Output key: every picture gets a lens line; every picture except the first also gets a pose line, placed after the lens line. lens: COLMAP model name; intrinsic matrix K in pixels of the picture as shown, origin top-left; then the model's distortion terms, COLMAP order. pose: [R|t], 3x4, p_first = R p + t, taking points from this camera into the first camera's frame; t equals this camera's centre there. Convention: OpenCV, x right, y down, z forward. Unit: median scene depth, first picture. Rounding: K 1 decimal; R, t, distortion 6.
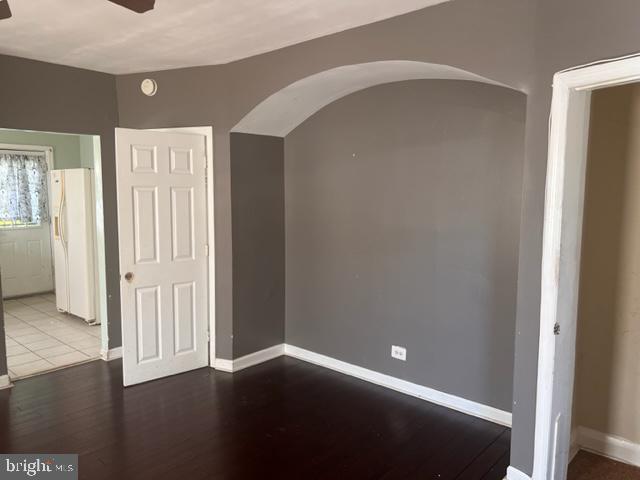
lens RADIAL K [[485.3, 0, 320.5], [0, 485.3, 240.9], [0, 0, 1]] dist [0.063057, -0.051396]
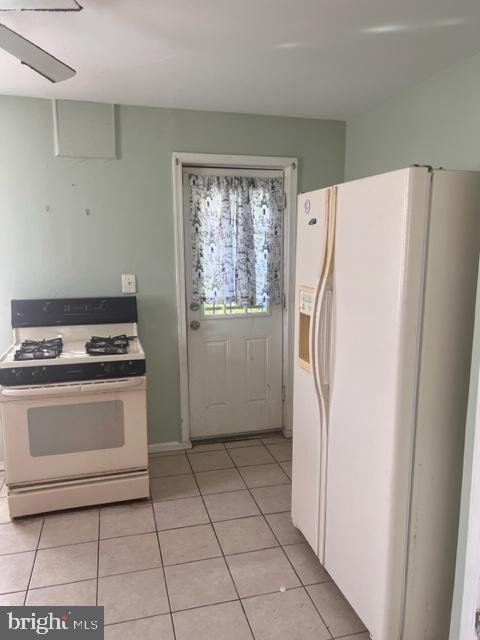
lens RADIAL K [[485.3, 0, 245.4], [0, 485.3, 319.6], [0, 0, 1]] dist [0.063057, -0.051396]
pose [[0.847191, 0.076668, -0.525727, -0.322075], [-0.050728, 0.996685, 0.063603, -0.057401], [0.528861, -0.027215, 0.848272, 0.557515]]
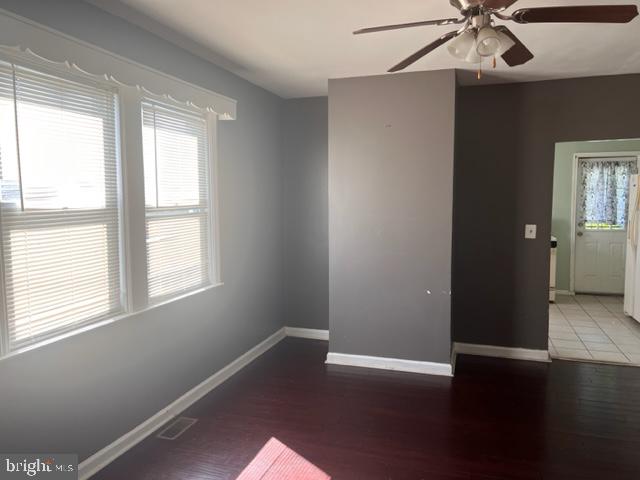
lens RADIAL K [[485.3, 0, 321.6], [0, 485.3, 235.4], [0, 0, 1]] dist [0.063057, -0.051396]
pose [[0.412952, 0.069590, -0.908090, 0.107666], [-0.089504, 0.995351, 0.035575, 0.001901], [0.906344, 0.066587, 0.417260, 0.002268]]
